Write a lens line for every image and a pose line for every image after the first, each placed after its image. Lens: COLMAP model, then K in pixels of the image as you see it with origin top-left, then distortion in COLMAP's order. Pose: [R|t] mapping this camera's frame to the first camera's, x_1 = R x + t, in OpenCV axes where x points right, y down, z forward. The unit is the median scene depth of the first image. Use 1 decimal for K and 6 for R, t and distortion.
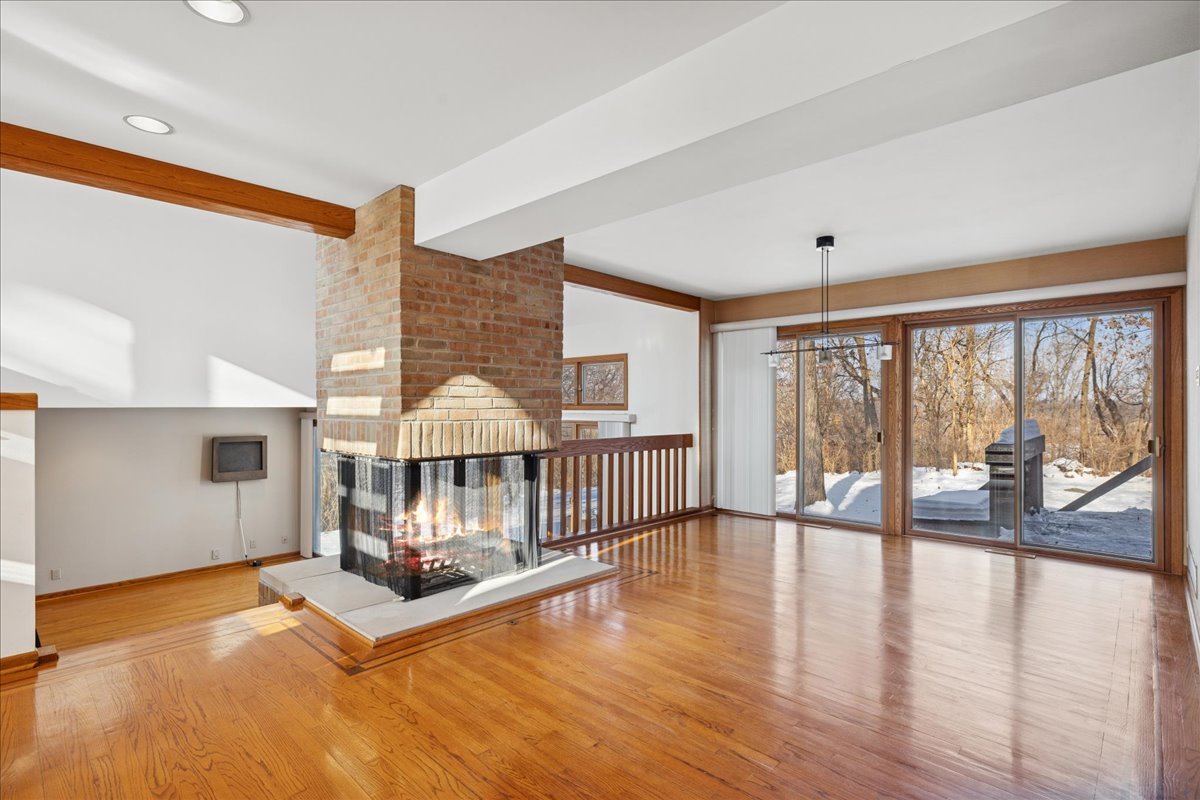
lens RADIAL K [[571.6, 0, 600.0], [0, 571.6, 400.0], [0, 0, 1]] dist [0.001178, 0.000157]
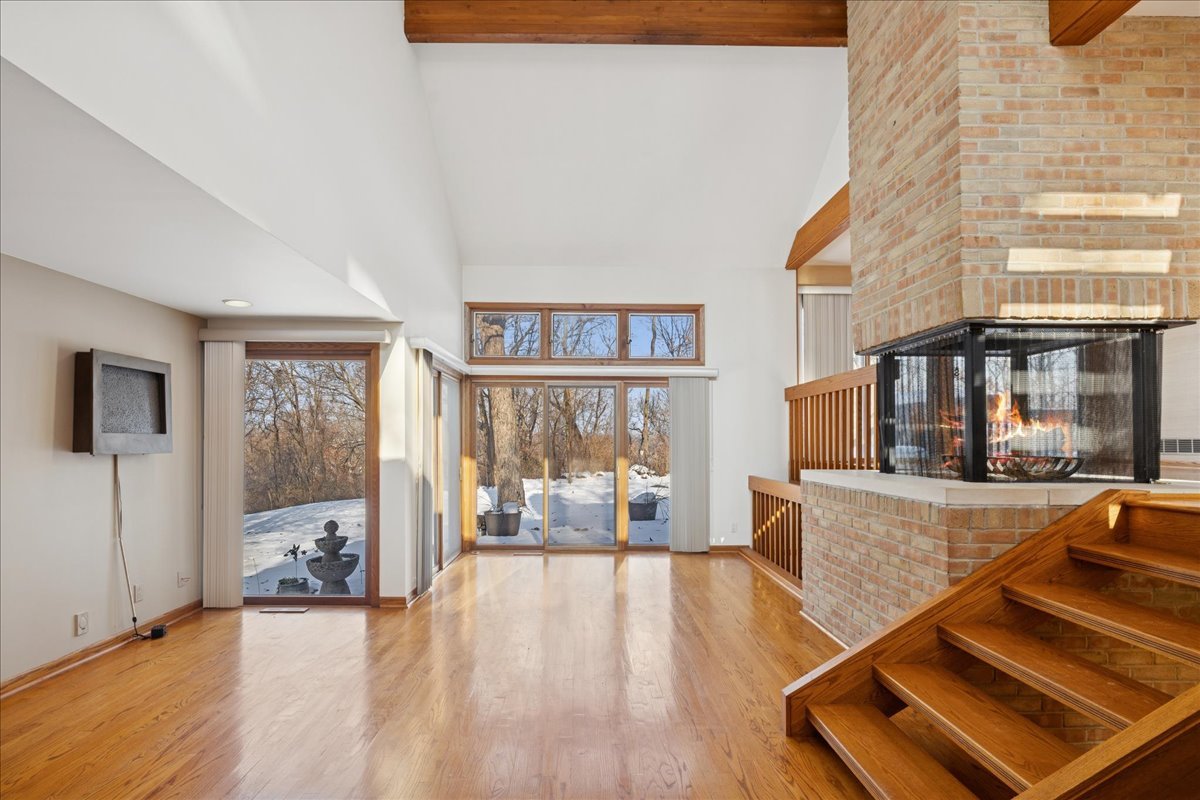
lens RADIAL K [[596.3, 0, 595.4], [0, 596.3, 447.9], [0, 0, 1]] dist [0.001904, 0.000331]
pose [[0.717969, -0.008661, 0.696021, -0.702989], [-0.011815, 0.999627, 0.024626, 0.120422], [-0.695975, -0.025904, 0.717599, 0.404709]]
